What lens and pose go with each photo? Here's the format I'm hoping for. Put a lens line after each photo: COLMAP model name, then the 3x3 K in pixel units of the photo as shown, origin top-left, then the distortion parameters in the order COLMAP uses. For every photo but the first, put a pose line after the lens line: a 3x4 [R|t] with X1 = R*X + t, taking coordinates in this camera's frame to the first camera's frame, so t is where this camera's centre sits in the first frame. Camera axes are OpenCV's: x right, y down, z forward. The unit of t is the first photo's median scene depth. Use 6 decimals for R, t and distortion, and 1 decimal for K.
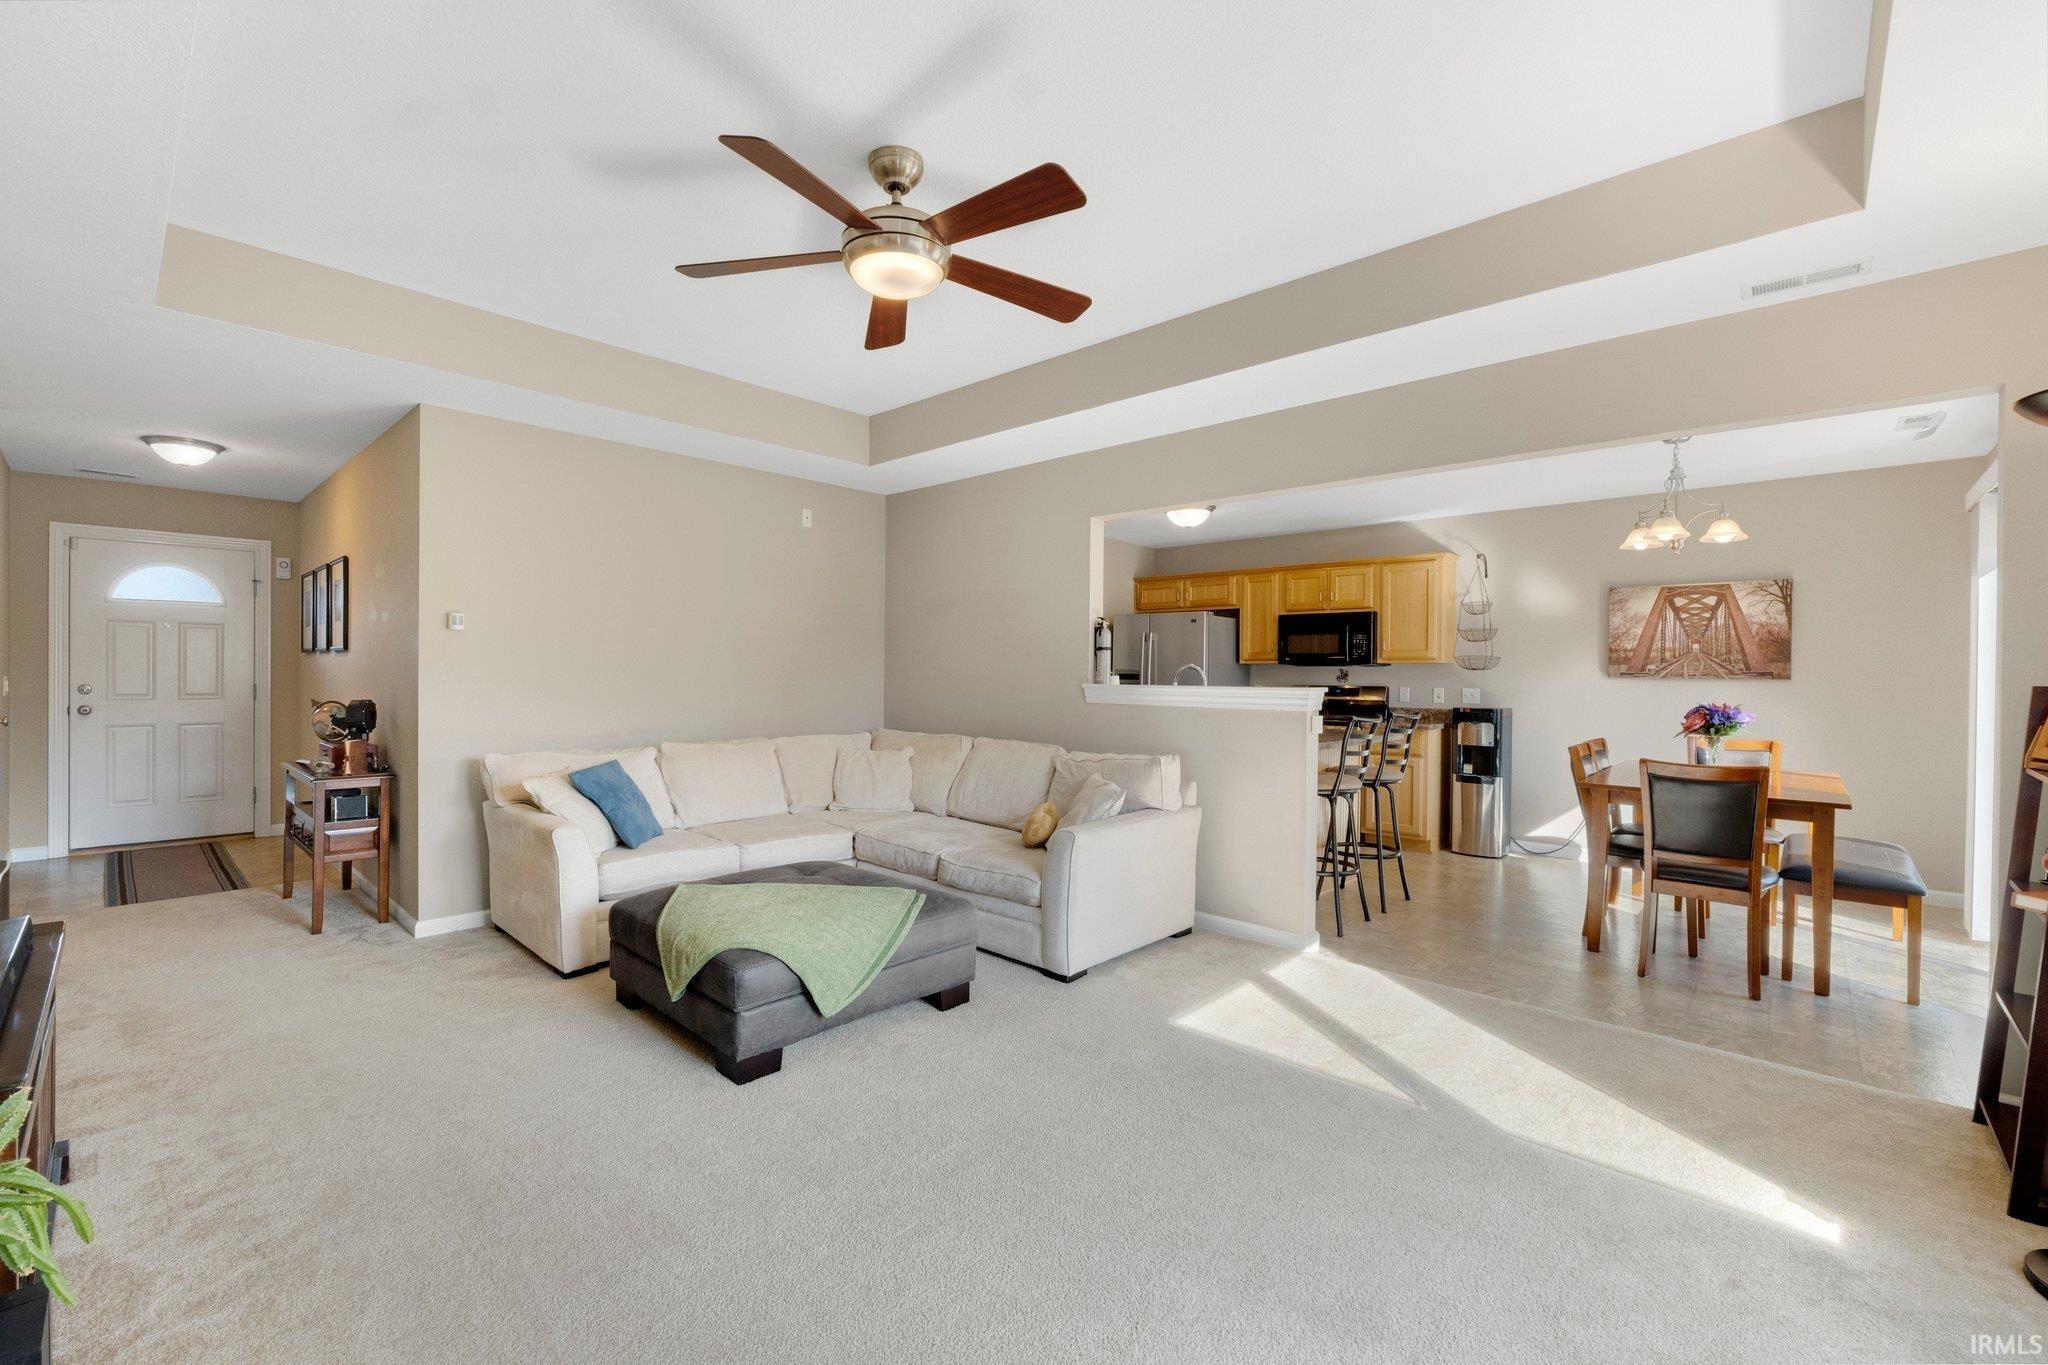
lens RADIAL K [[850.5, 0, 1021.8], [0, 850.5, 684.9], [0, 0, 1]] dist [-0.011040, 0.000456]
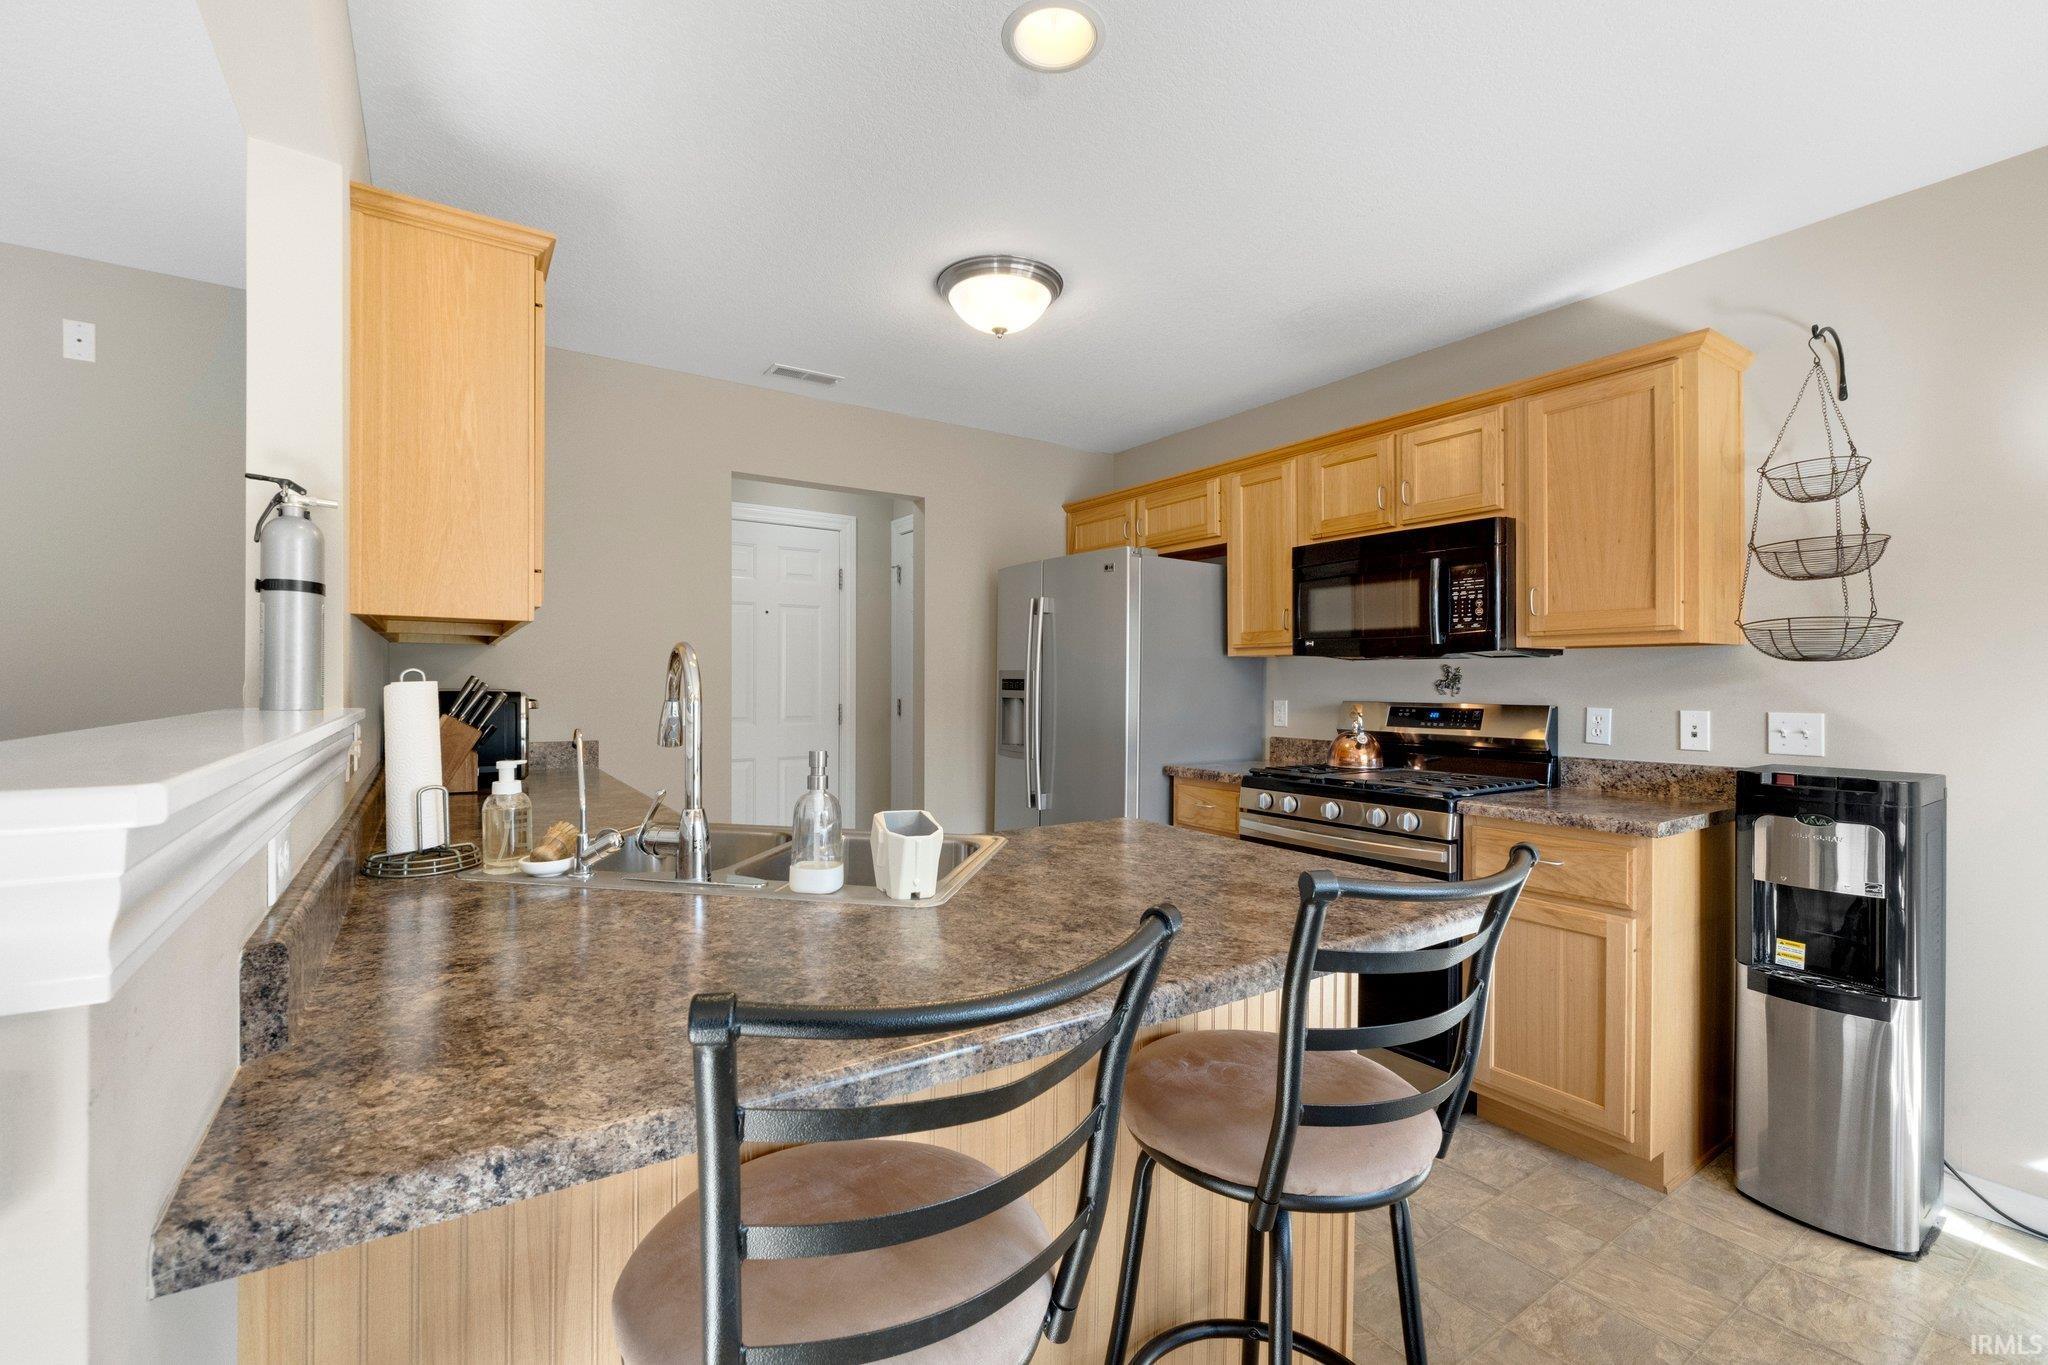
lens RADIAL K [[850.5, 0, 1015.5], [0, 850.5, 675.4], [0, 0, 1]] dist [-0.011040, 0.000456]
pose [[0.968300, -0.002702, -0.249774, 0.330023], [-0.002528, 0.999784, -0.020615, -0.004287], [0.249776, 0.020593, 0.968085, 0.631904]]
